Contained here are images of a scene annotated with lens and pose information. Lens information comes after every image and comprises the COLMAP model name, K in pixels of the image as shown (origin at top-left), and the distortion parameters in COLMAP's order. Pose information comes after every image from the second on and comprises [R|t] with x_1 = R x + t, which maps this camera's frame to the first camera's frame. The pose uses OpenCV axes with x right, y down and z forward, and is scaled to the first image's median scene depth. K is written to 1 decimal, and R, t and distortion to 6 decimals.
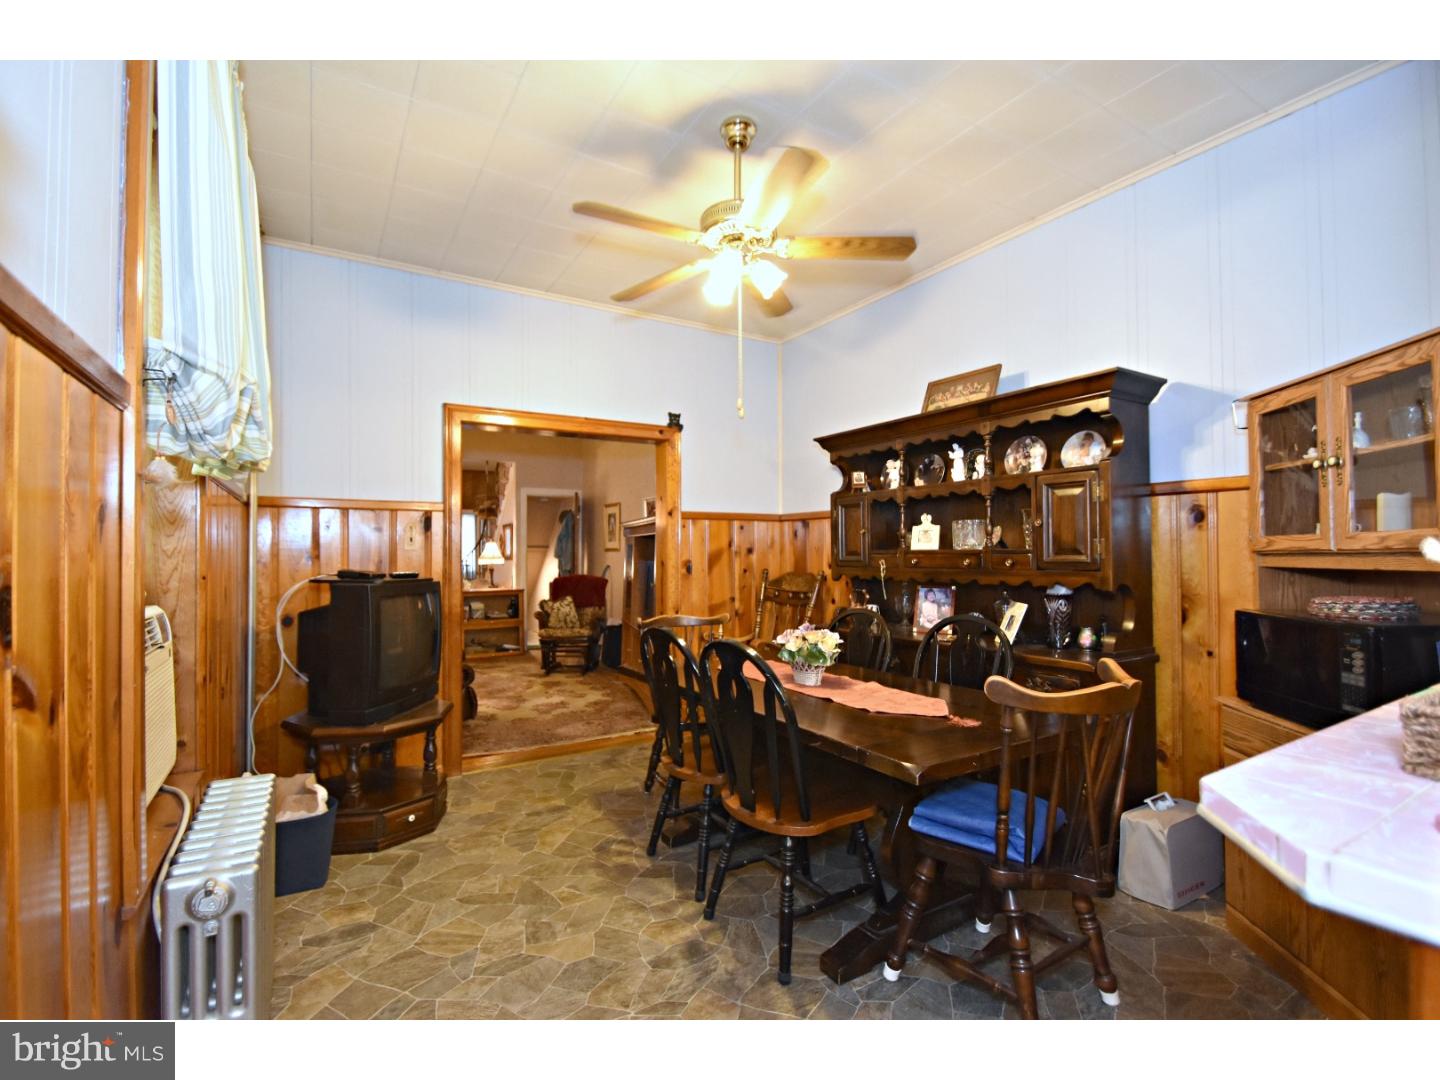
lens RADIAL K [[665.5, 0, 708.1], [0, 665.5, 545.2], [0, 0, 1]] dist [0.018473, -0.021394]
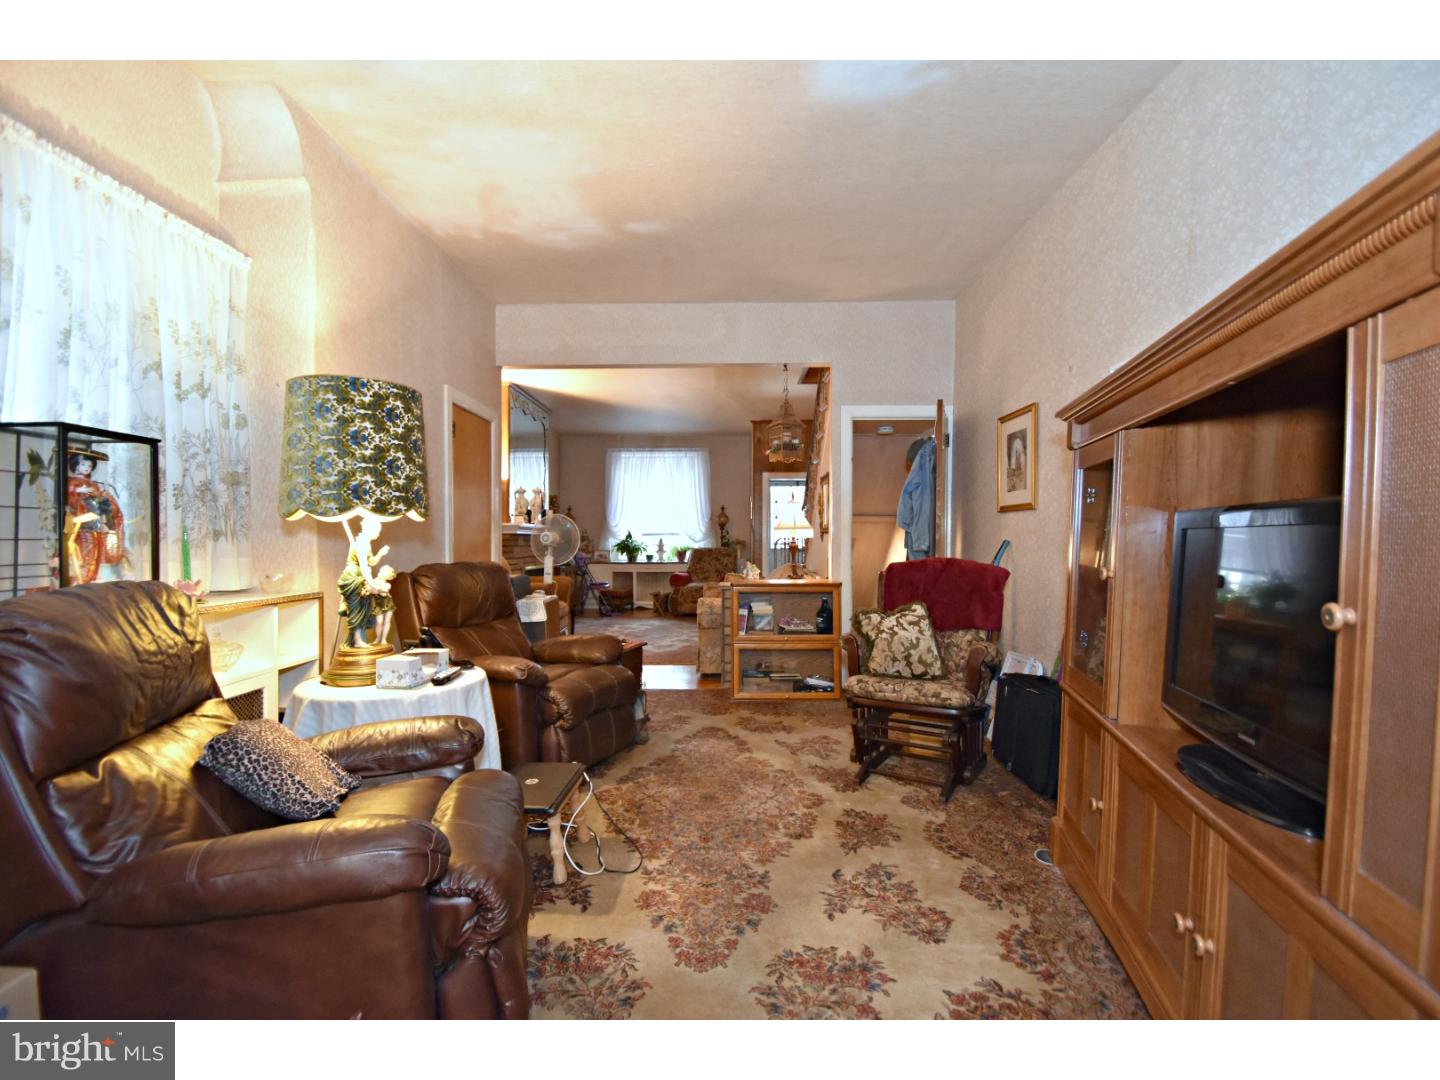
lens RADIAL K [[665.5, 0, 708.1], [0, 665.5, 545.2], [0, 0, 1]] dist [0.018473, -0.021394]
pose [[0.852279, 0.009256, -0.523006, -0.086311], [-0.000179, 0.999849, 0.017404, 0.026352], [0.523087, -0.014739, 0.852152, 0.500676]]
